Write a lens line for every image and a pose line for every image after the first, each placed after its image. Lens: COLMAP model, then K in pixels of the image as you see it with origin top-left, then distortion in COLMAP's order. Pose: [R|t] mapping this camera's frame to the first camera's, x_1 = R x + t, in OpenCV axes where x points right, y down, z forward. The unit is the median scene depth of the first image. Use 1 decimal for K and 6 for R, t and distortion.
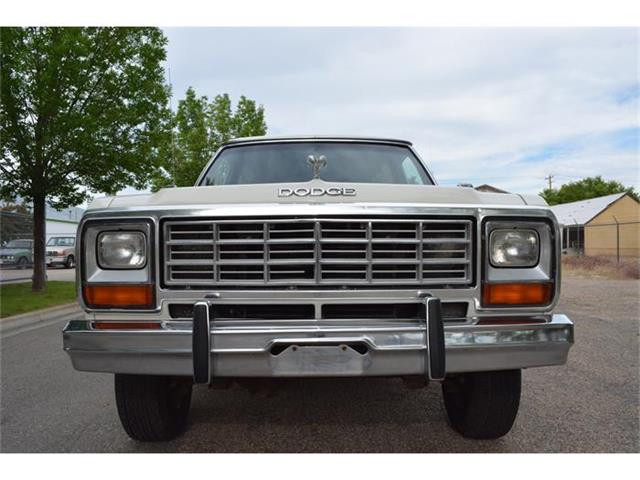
lens RADIAL K [[512.1, 0, 316.1], [0, 512.1, 243.9], [0, 0, 1]] dist [-0.081695, 0.014526]
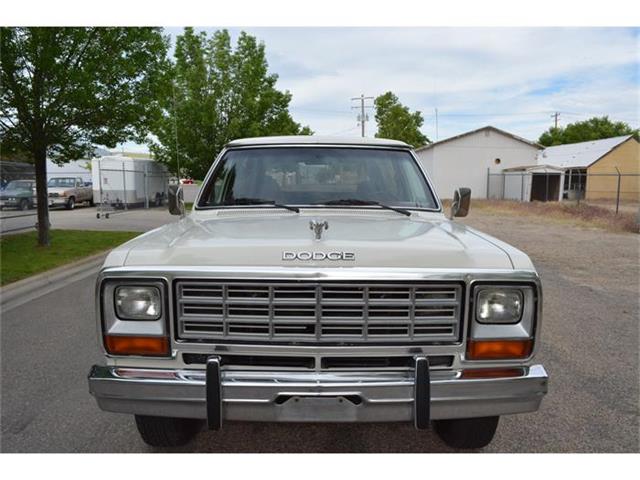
lens RADIAL K [[512.1, 0, 316.1], [0, 512.1, 245.1], [0, 0, 1]] dist [-0.081695, 0.014526]
pose [[0.999912, 0.013257, 0.000543, -0.004331], [-0.013209, 0.990821, 0.134531, -0.263452], [0.001245, -0.134526, 0.990909, -0.059462]]
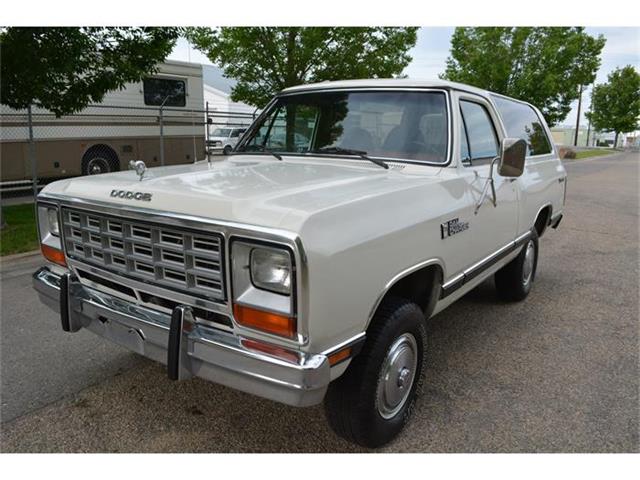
lens RADIAL K [[512.1, 0, 321.2], [0, 512.1, 243.4], [0, 0, 1]] dist [-0.081695, 0.014526]
pose [[0.810244, 0.137298, -0.569783, 0.993570], [-0.011527, 0.975719, 0.218723, -0.243112], [0.585979, -0.170652, 0.792153, 0.331239]]
